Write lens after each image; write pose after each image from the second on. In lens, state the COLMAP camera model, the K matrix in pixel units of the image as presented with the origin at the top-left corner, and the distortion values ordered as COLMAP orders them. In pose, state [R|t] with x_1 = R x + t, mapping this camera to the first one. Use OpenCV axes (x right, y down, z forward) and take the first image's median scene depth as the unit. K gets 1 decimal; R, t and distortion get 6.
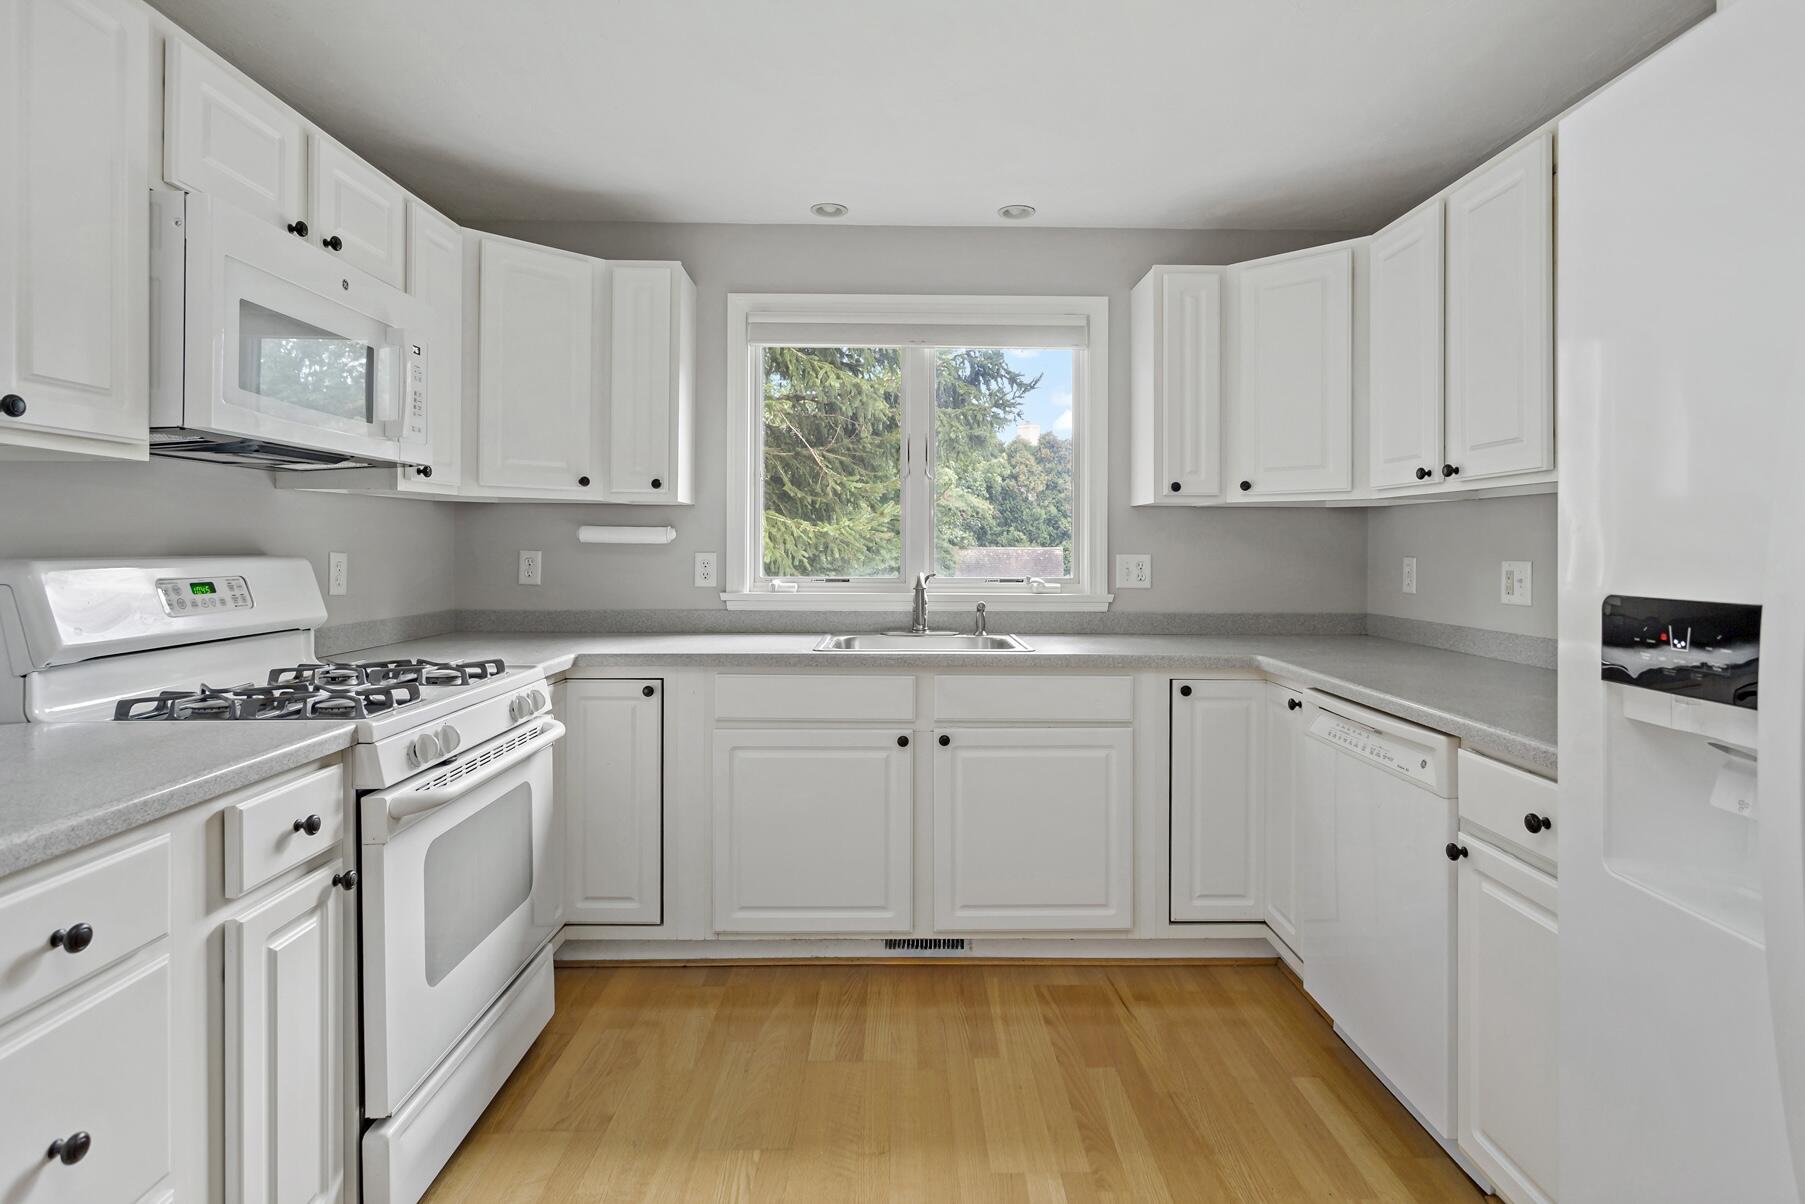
lens RADIAL K [[887.9, 0, 925.9], [0, 887.9, 484.3], [0, 0, 1]] dist [0.001087, 0.002552]
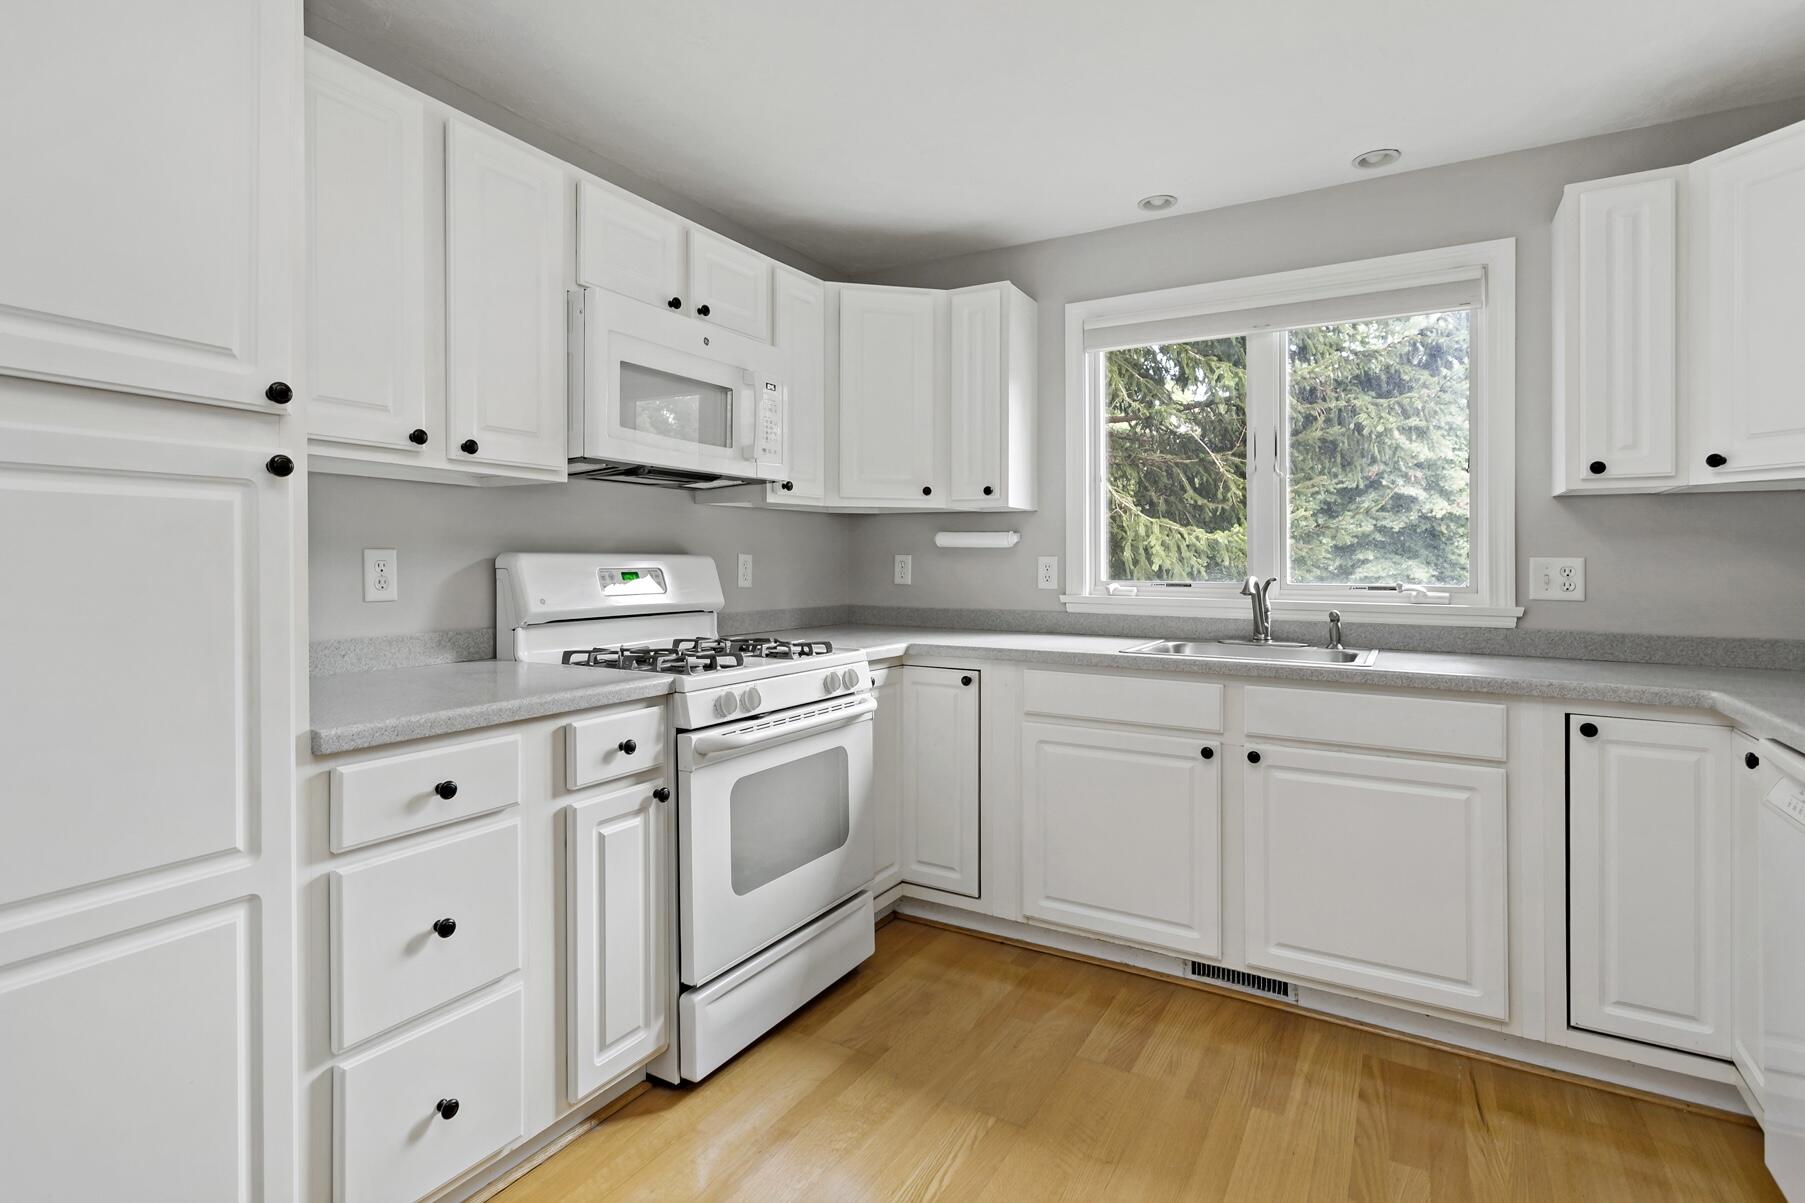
lens RADIAL K [[884.9, 0, 925.1], [0, 884.9, 502.1], [0, 0, 1]] dist [0.007833, 0.000424]
pose [[0.858147, -0.034660, -0.512233, 0.206111], [0.034475, 0.999357, -0.009866, 0.024026], [0.512245, -0.009193, 0.858790, 0.048406]]
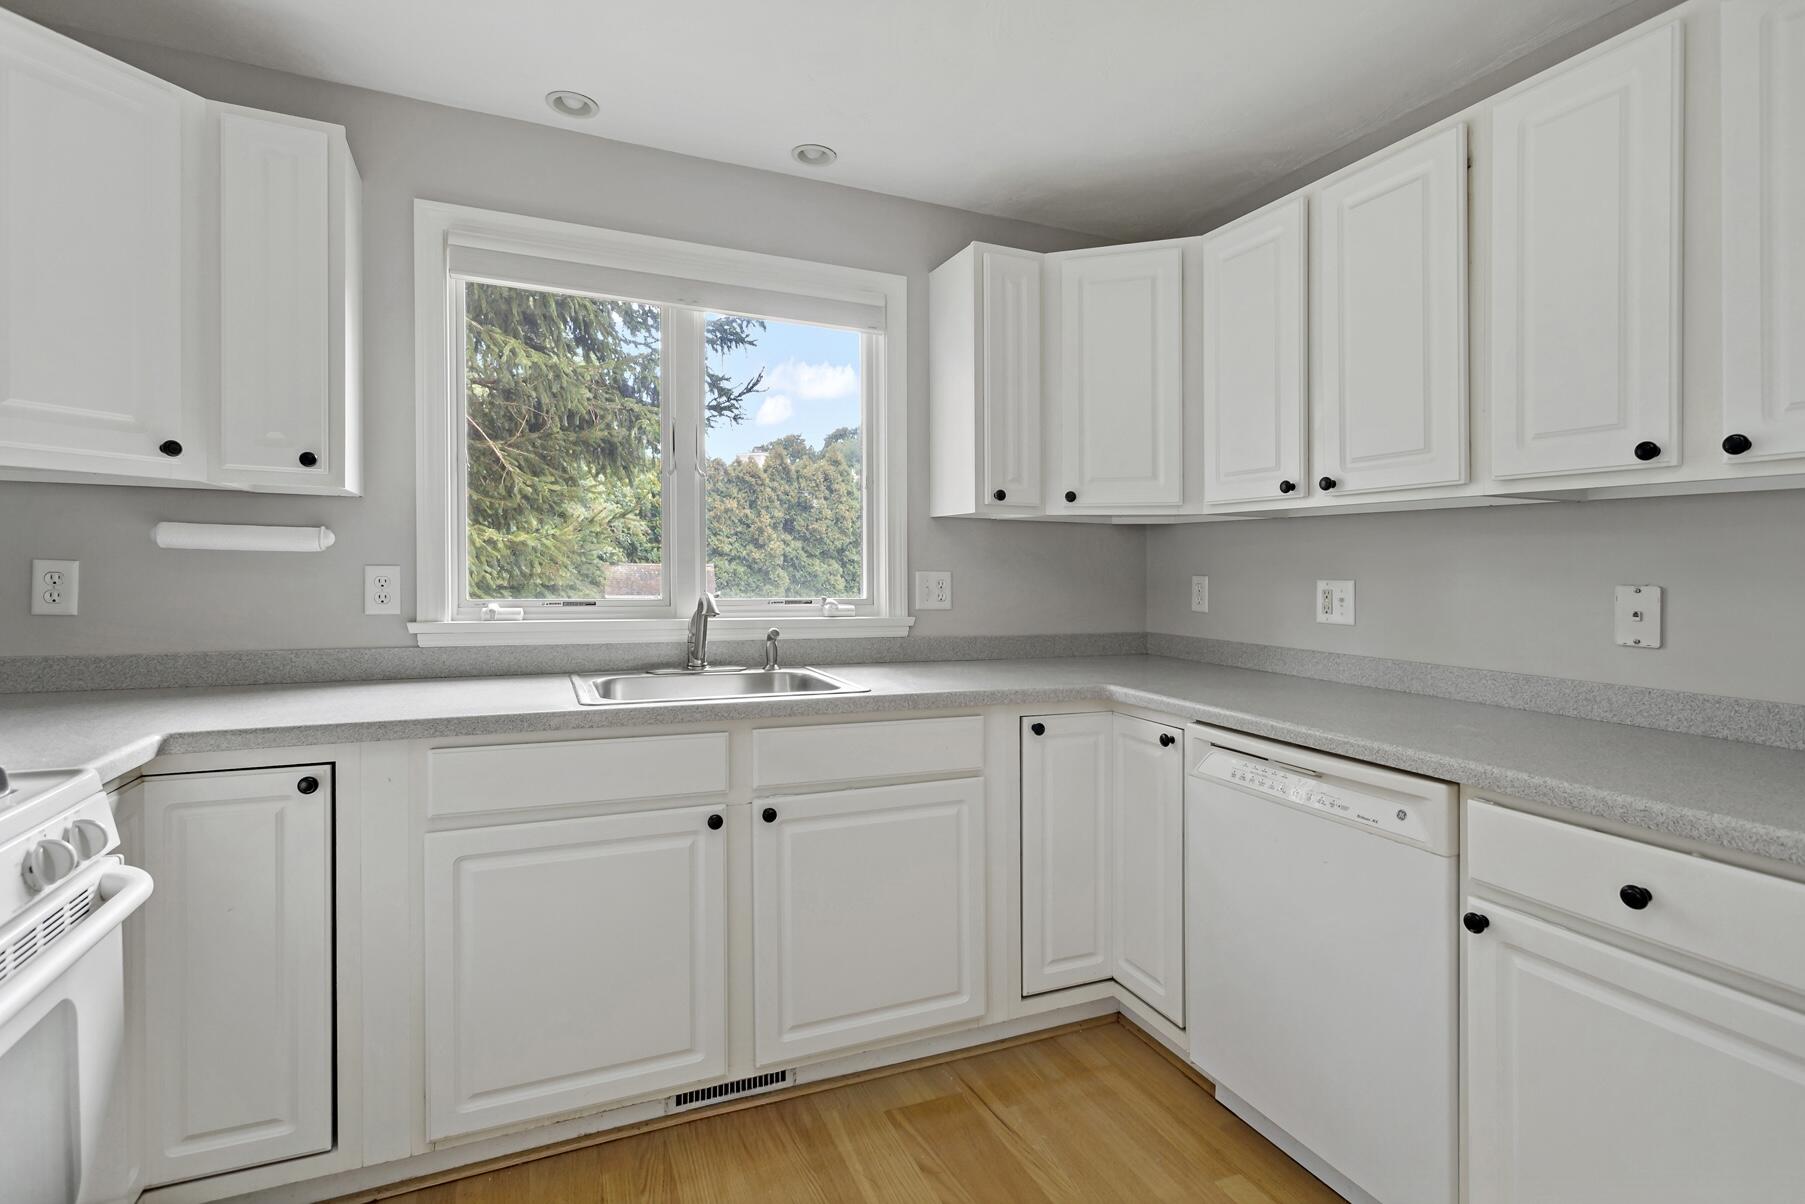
lens RADIAL K [[834.6, 0, 876.3], [0, 834.6, 547.3], [0, 0, 1]] dist [0.005641, 0.001134]
pose [[0.933351, 0.015509, 0.358630, -0.153720], [-0.033340, 0.998493, 0.043588, 0.026420], [-0.357414, -0.052640, 0.932462, 0.316841]]
